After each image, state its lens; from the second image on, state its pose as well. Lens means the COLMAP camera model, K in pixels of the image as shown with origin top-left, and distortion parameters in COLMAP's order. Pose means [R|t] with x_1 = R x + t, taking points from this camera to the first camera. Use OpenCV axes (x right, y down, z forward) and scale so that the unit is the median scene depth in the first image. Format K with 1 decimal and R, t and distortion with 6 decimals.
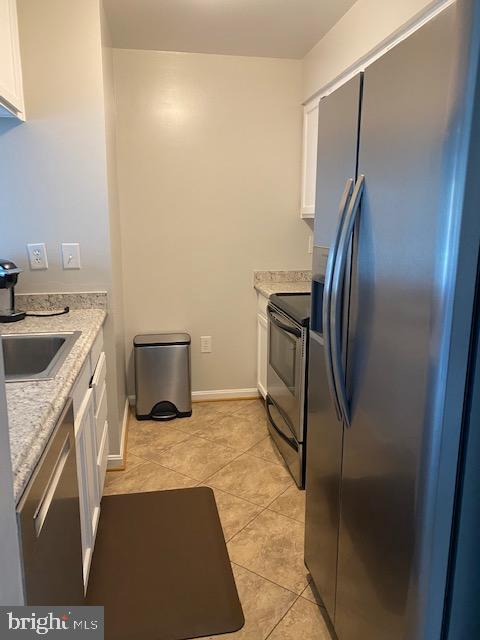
lens RADIAL K [[479.8, 0, 238.0], [0, 479.8, 312.4], [0, 0, 1]] dist [0.018433, -0.039199]
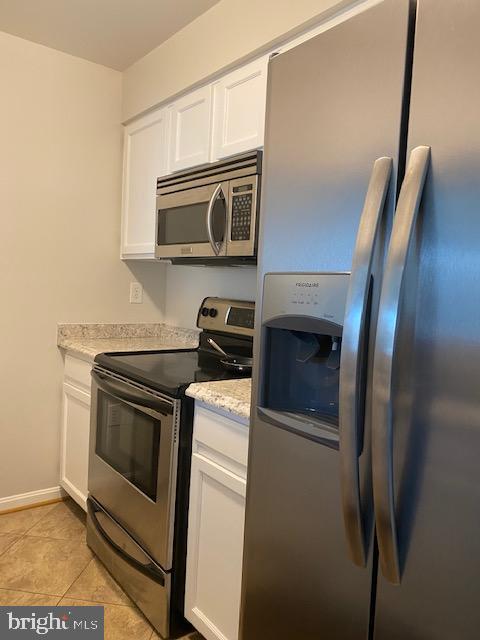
lens RADIAL K [[479.8, 0, 238.0], [0, 479.8, 312.4], [0, 0, 1]] dist [0.018433, -0.039199]
pose [[0.874925, 0.019098, 0.483882, -0.091720], [0.042485, 0.992342, -0.115984, -0.007063], [-0.482391, 0.122035, 0.867414, 0.240898]]
